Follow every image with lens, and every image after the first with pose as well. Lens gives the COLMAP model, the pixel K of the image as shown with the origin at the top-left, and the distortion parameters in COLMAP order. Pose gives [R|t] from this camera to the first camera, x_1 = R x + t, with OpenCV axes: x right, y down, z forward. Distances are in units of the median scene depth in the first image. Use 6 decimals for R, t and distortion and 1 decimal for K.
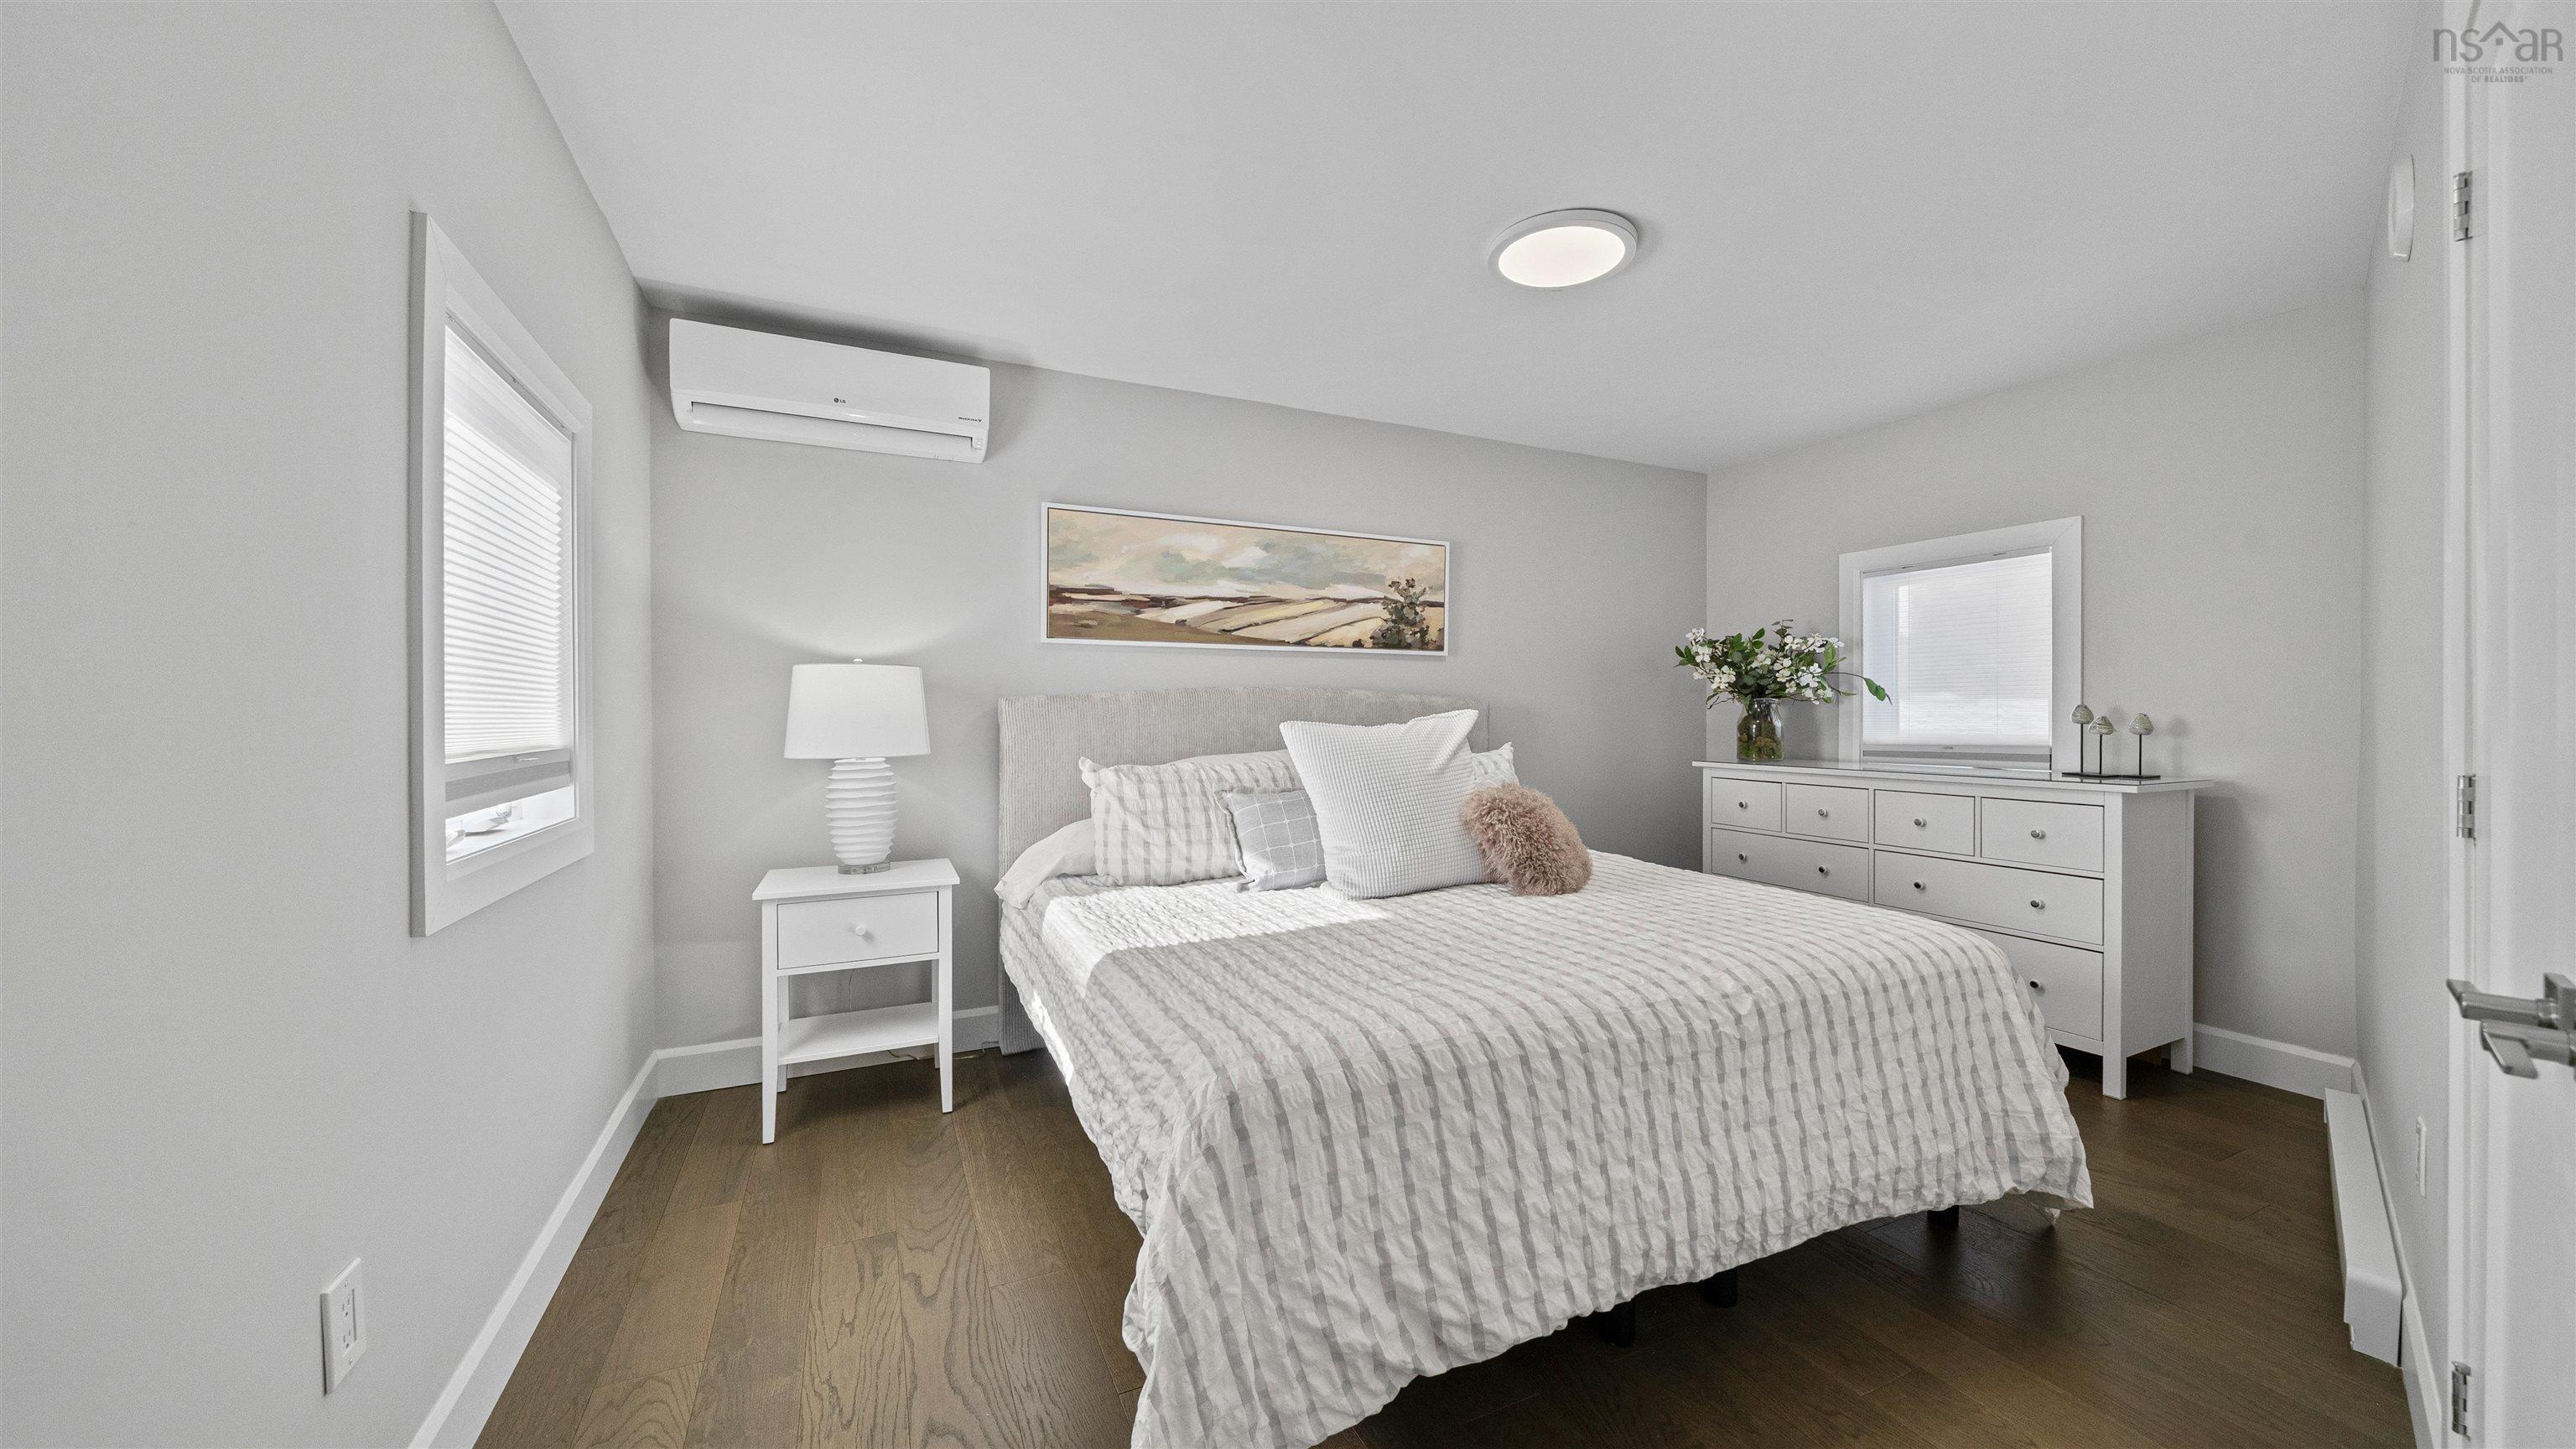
lens RADIAL K [[896.8, 0, 1272.5], [0, 896.8, 720.1], [0, 0, 1]] dist [-0.005760, 0.000079]
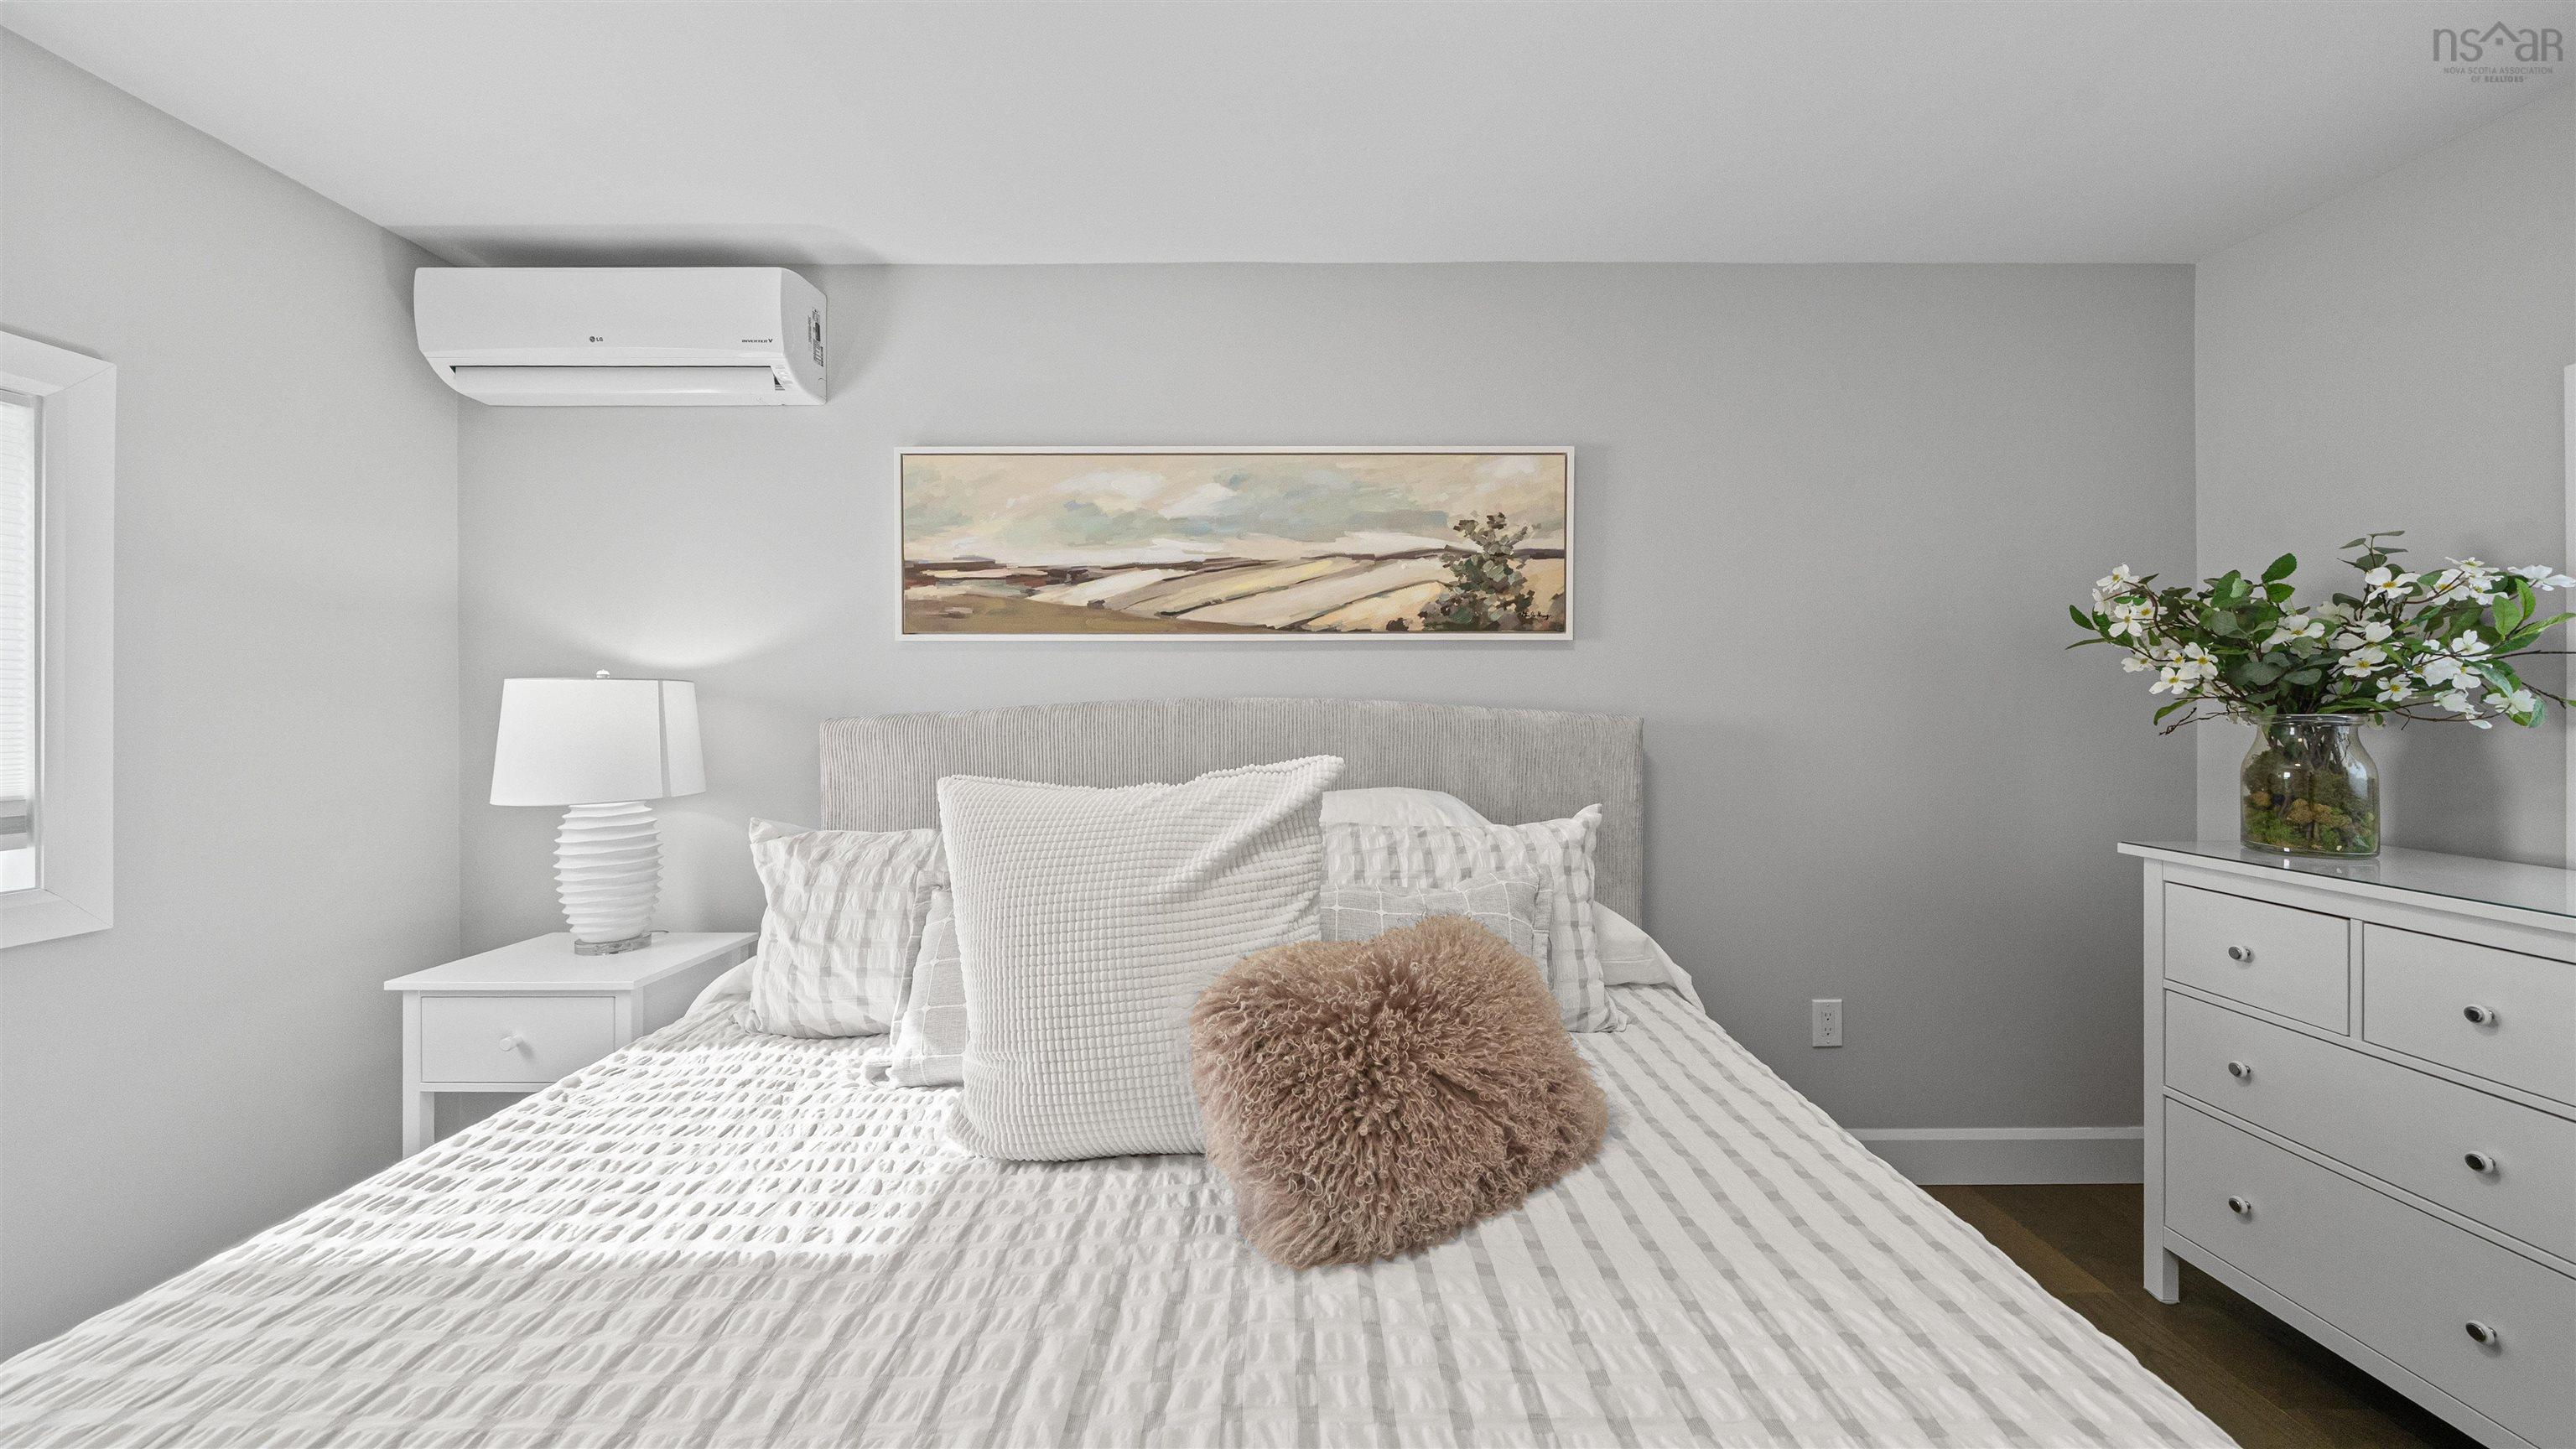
lens RADIAL K [[896.8, 0, 1295.1], [0, 896.8, 709.5], [0, 0, 1]] dist [-0.005760, 0.000079]
pose [[0.907793, 0.000135, -0.419418, 0.292798], [-0.002190, 0.999988, -0.004419, -0.024624], [0.419412, 0.004930, 0.907783, 0.412711]]
